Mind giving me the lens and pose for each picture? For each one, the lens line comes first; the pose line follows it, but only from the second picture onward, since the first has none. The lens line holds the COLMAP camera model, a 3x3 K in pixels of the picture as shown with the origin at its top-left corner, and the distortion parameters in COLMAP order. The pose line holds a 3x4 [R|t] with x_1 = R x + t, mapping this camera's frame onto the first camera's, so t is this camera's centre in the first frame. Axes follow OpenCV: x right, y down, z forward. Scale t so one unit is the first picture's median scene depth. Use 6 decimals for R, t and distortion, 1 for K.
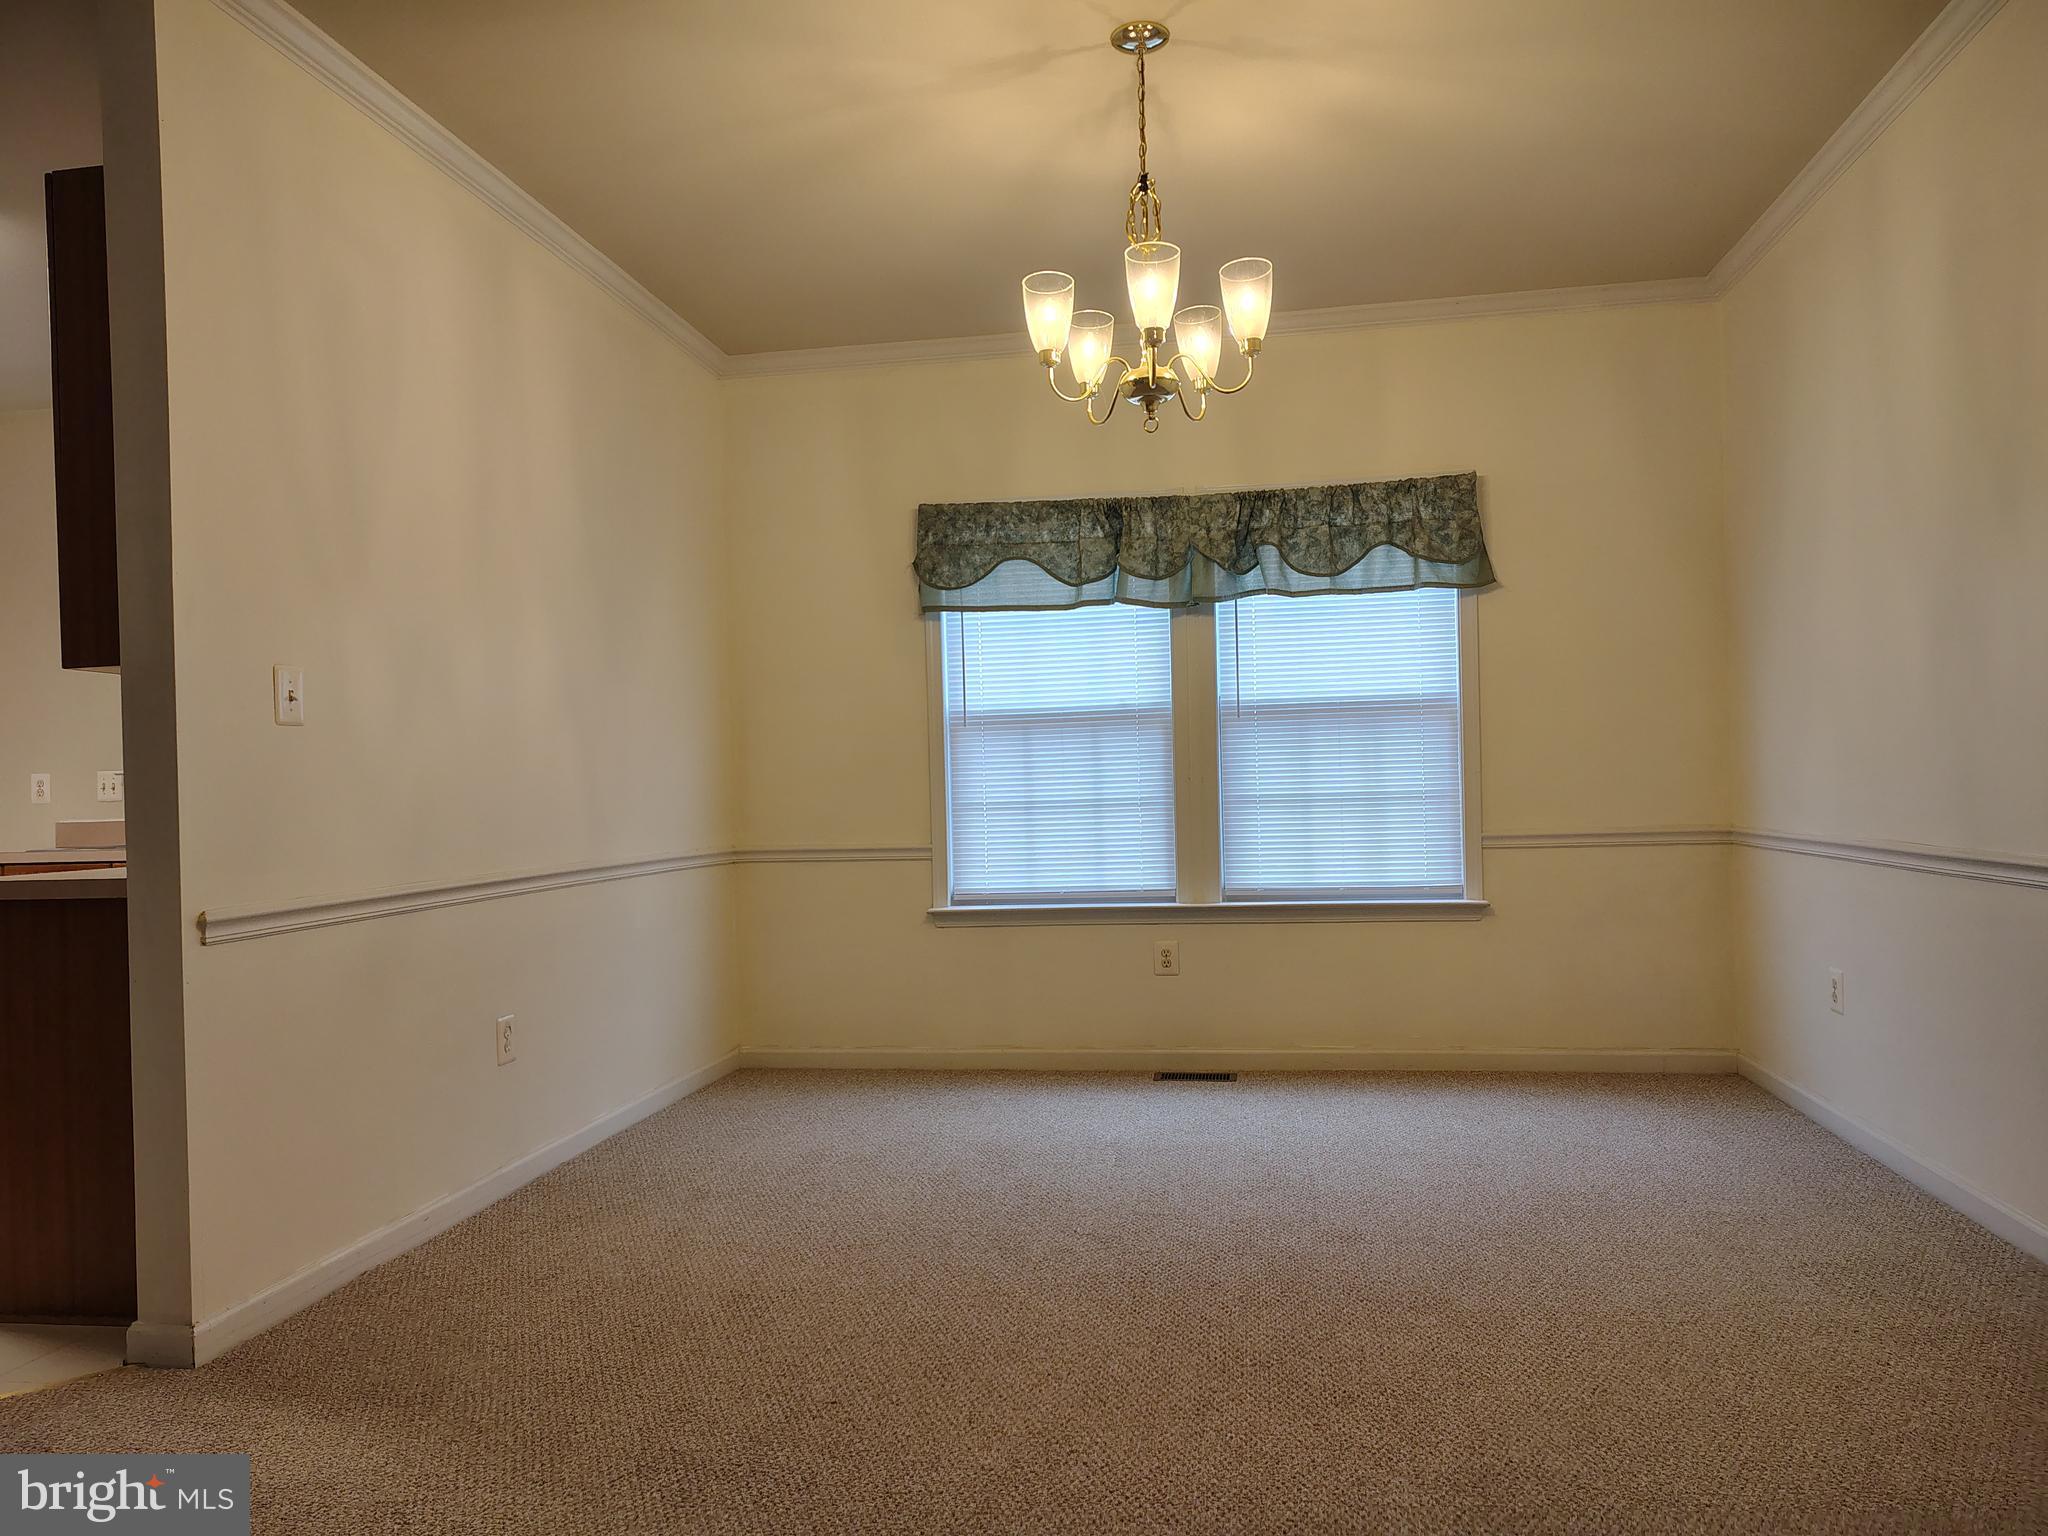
lens RADIAL K [[1420.8, 0, 1097.7], [0, 1420.8, 790.3], [0, 0, 1]] dist [0.032761, -0.027787]
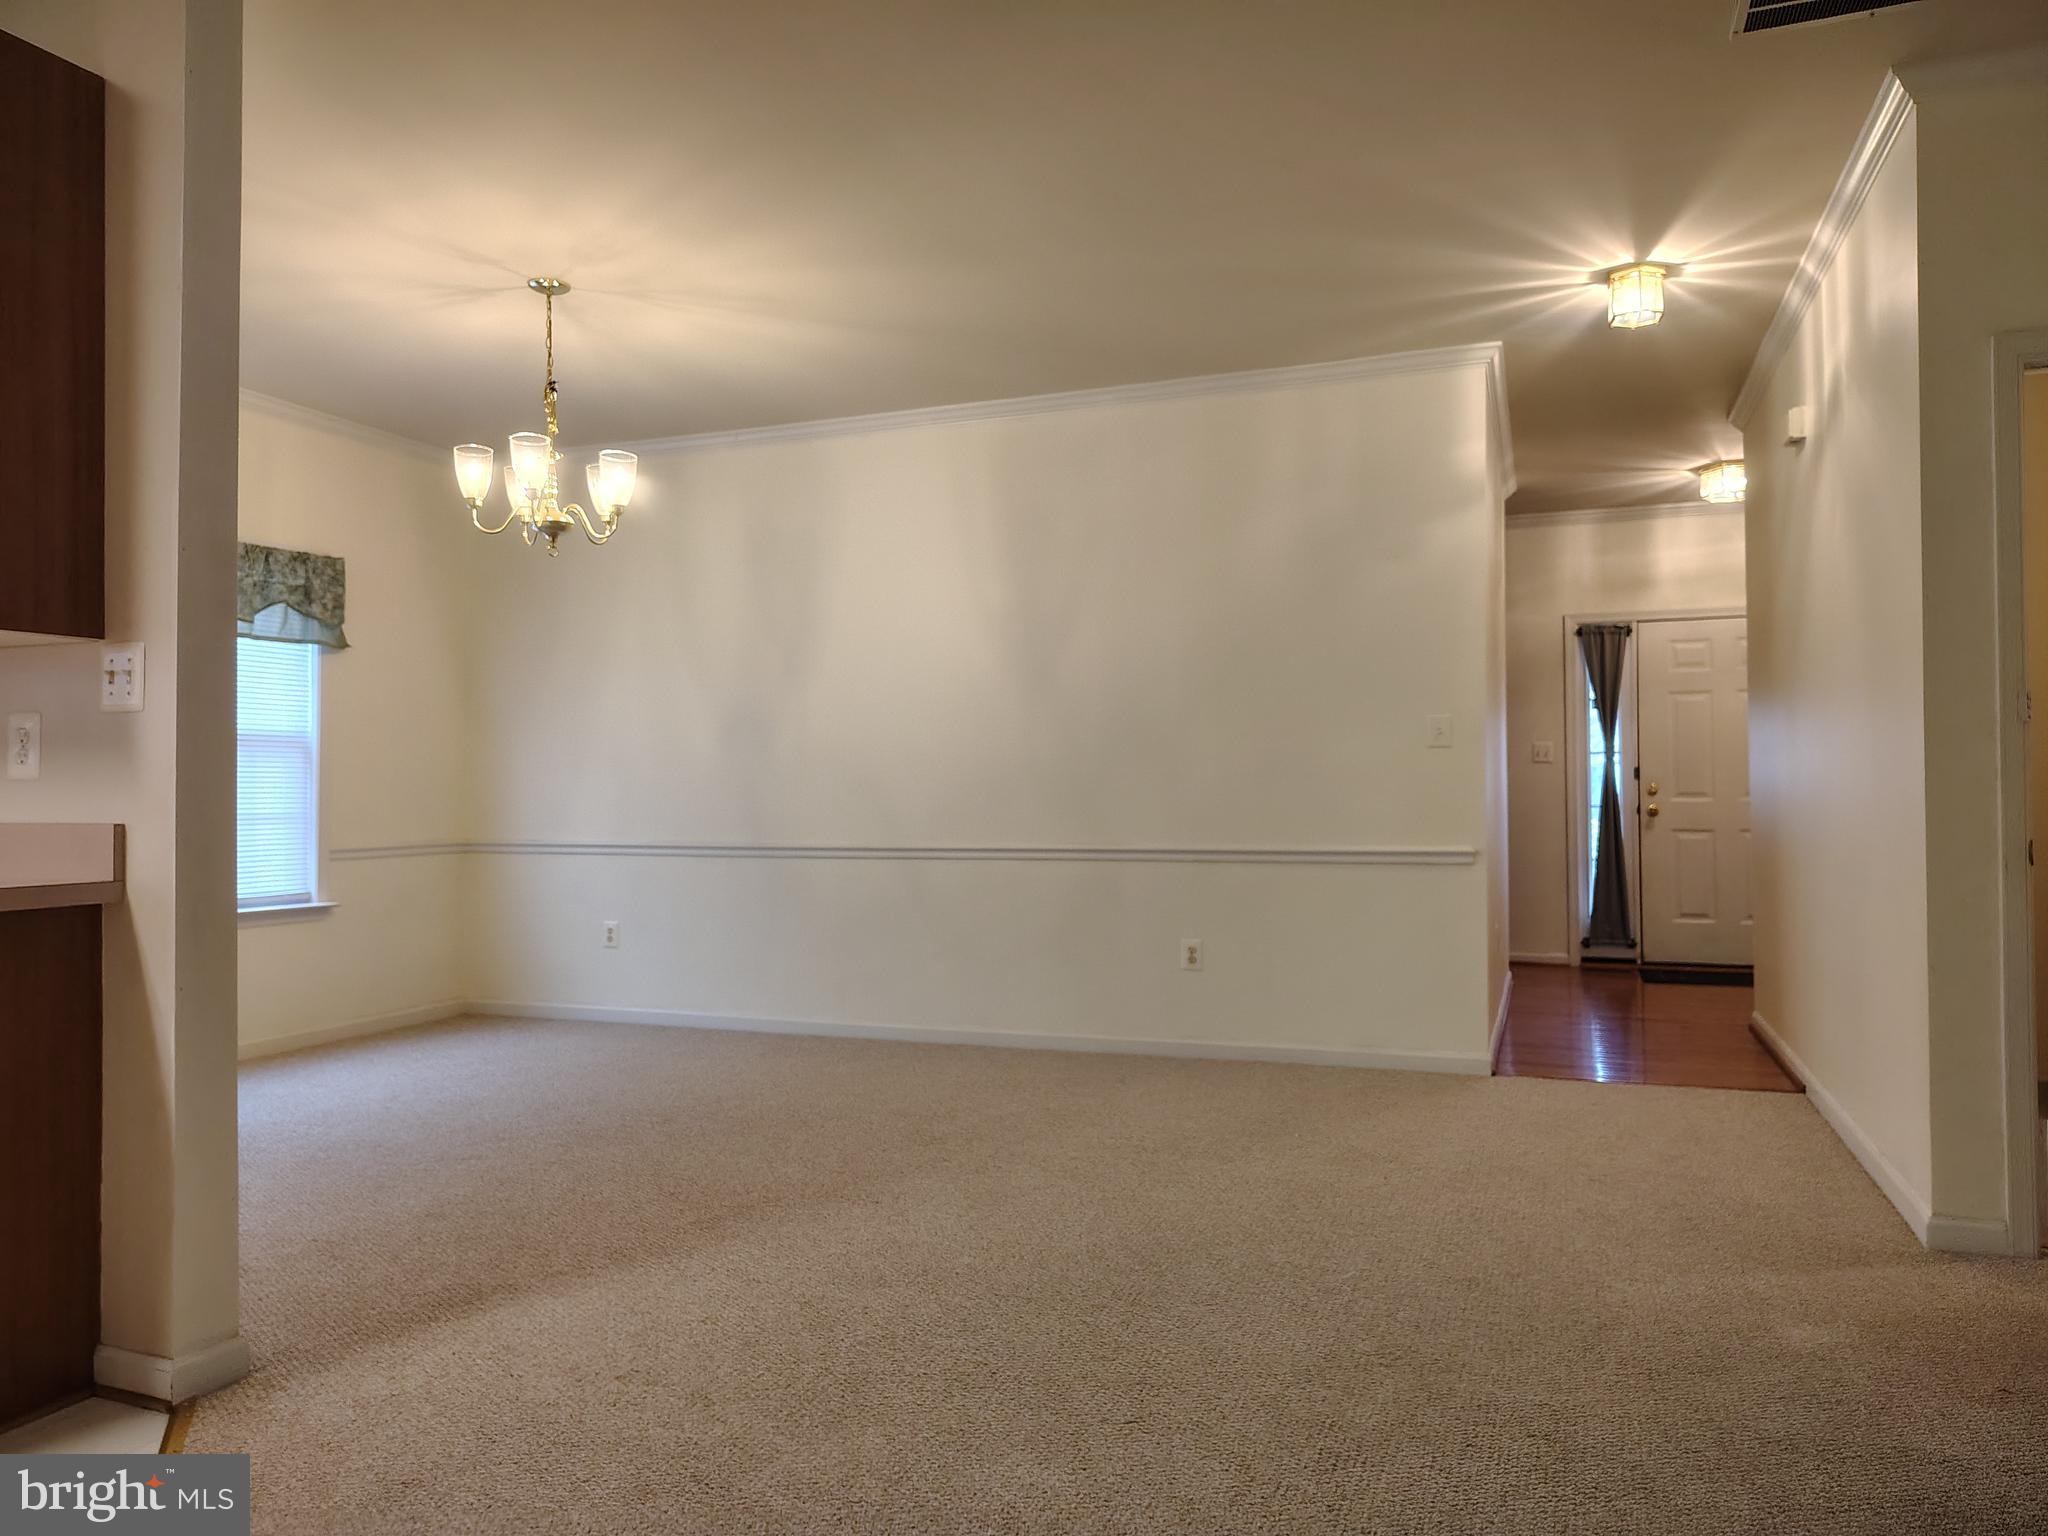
lens RADIAL K [[1420.8, 0, 1029.7], [0, 1420.8, 765.1], [0, 0, 1]] dist [0.032761, -0.027787]
pose [[0.208440, 0.042940, 0.977092, -0.815805], [0.004628, 0.998981, -0.044889, 0.017161], [-0.978024, 0.013879, 0.208028, 0.153716]]
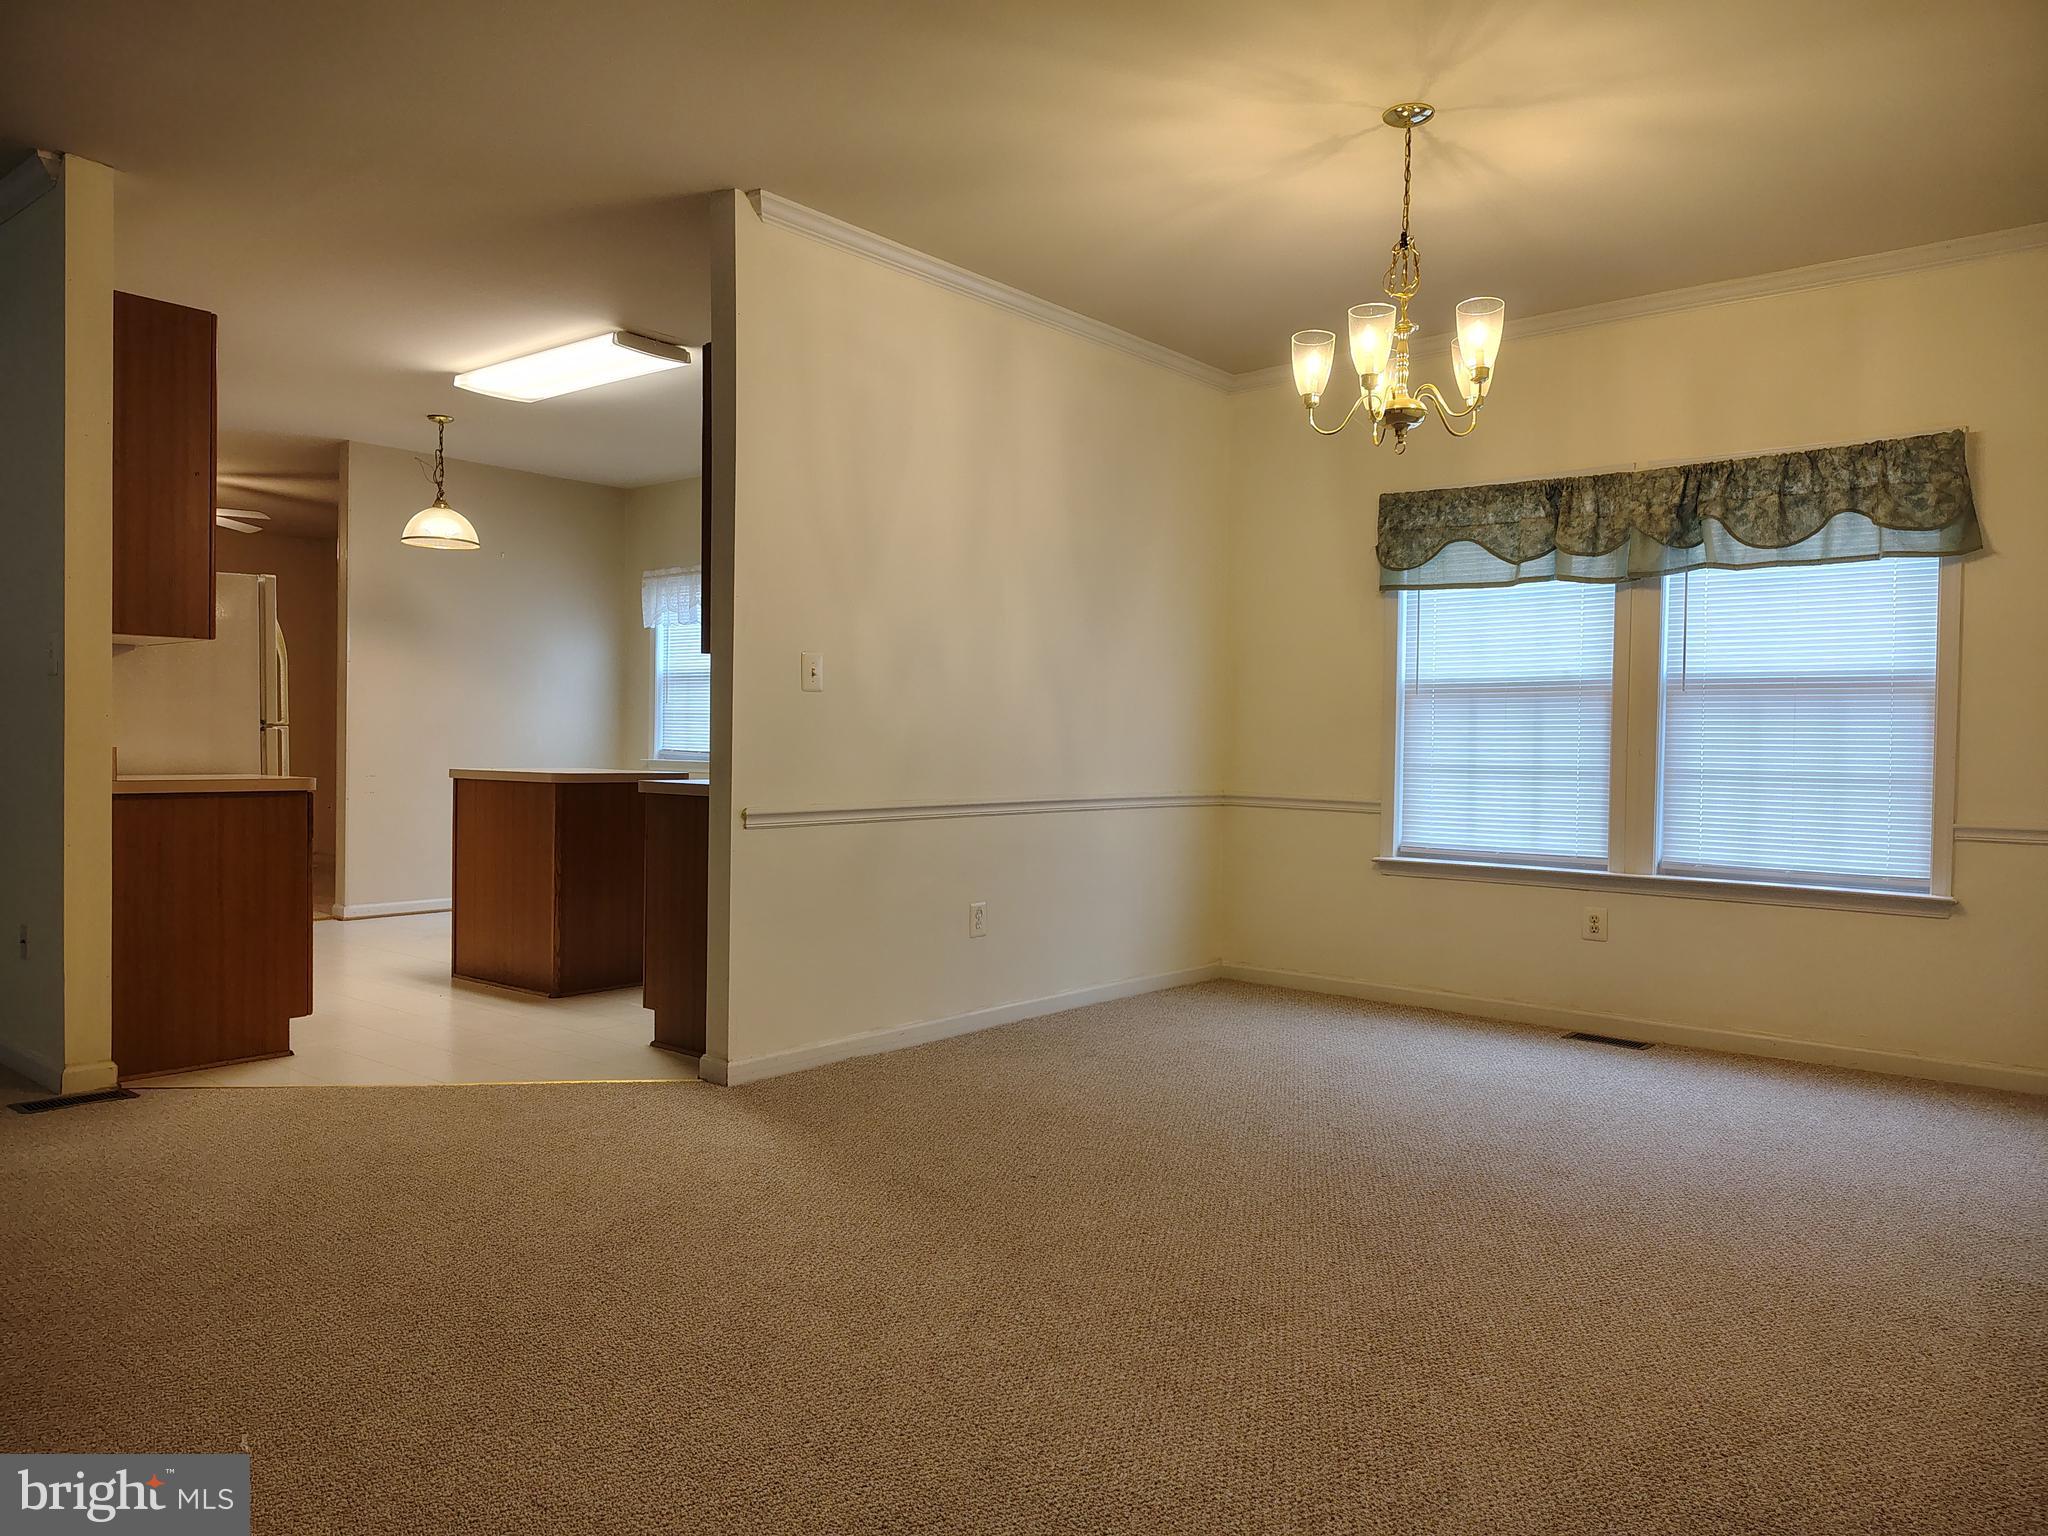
lens RADIAL K [[1420.8, 0, 1032.3], [0, 1420.8, 769.6], [0, 0, 1]] dist [0.032761, -0.027787]
pose [[0.849364, 0.049659, -0.525467, 0.250671], [-0.038586, 0.998742, 0.032015, -0.011295], [0.526396, -0.006917, 0.850212, -0.096132]]
